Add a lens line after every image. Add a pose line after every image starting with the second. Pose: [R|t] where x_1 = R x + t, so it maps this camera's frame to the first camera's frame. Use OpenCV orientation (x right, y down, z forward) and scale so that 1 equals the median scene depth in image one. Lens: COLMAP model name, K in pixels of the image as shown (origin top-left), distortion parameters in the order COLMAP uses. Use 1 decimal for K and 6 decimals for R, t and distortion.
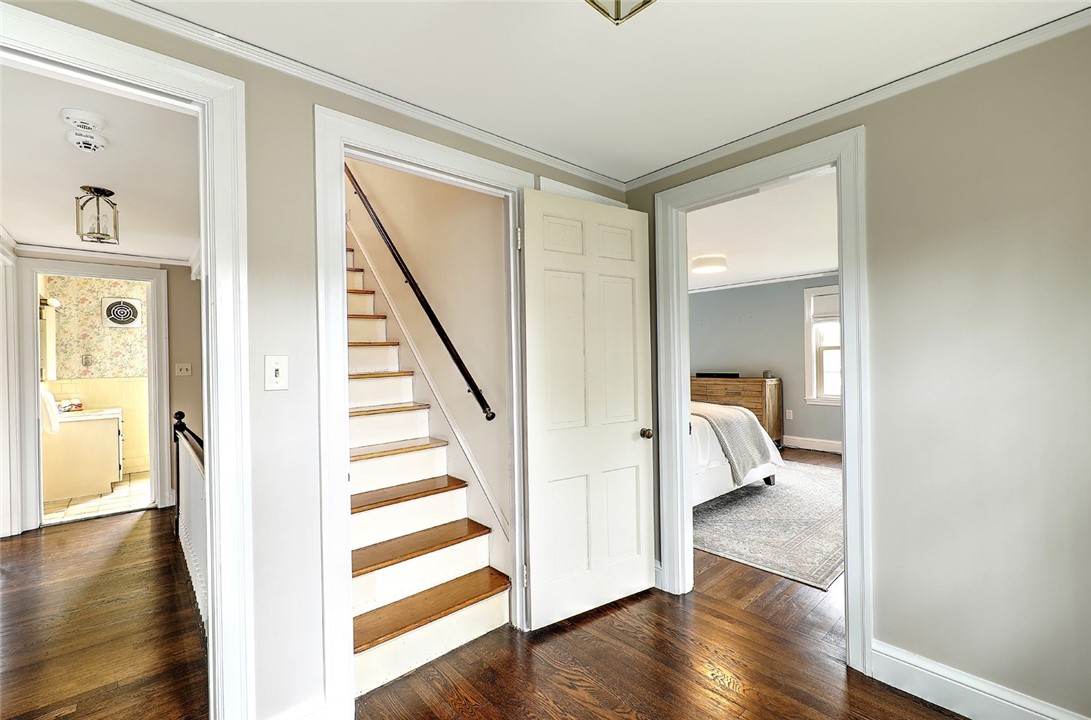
lens RADIAL K [[464.1, 0, 545.5], [0, 464.1, 358.9], [0, 0, 1]] dist [0.000623, 0.000326]
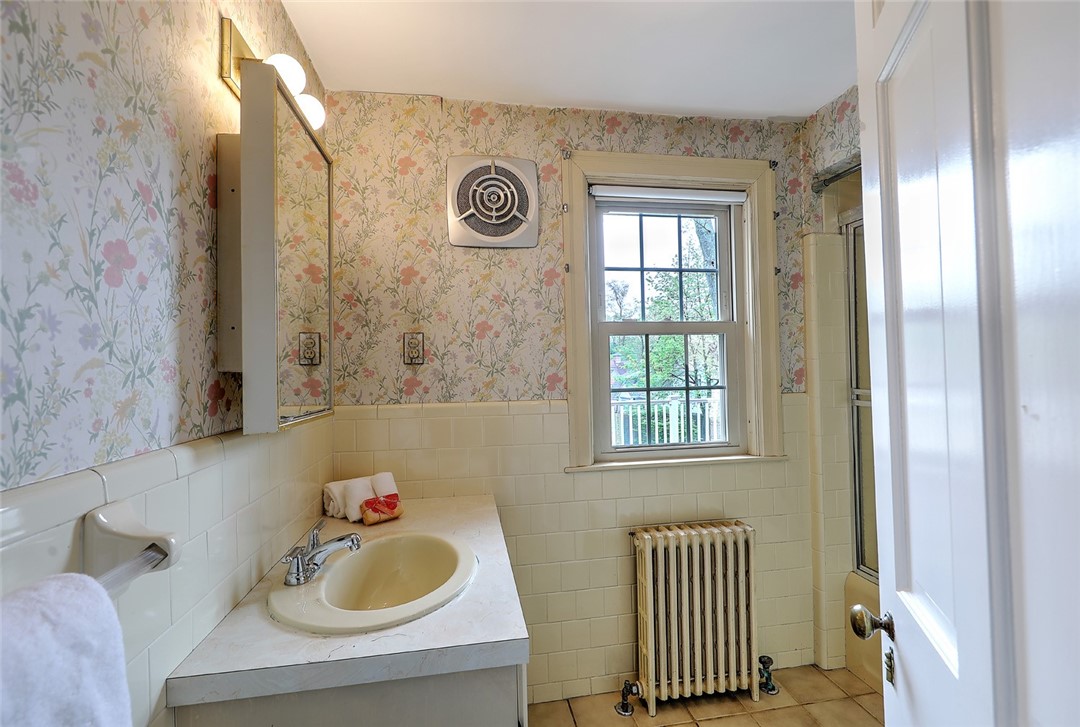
lens RADIAL K [[459.4, 0, 539.0], [0, 459.4, 361.7], [0, 0, 1]] dist [0.000623, 0.000326]
pose [[0.843263, -0.005096, -0.537477, -0.732111], [0.003212, 0.999985, -0.004442, 0.013784], [0.537492, 0.002019, 0.843266, 0.767175]]
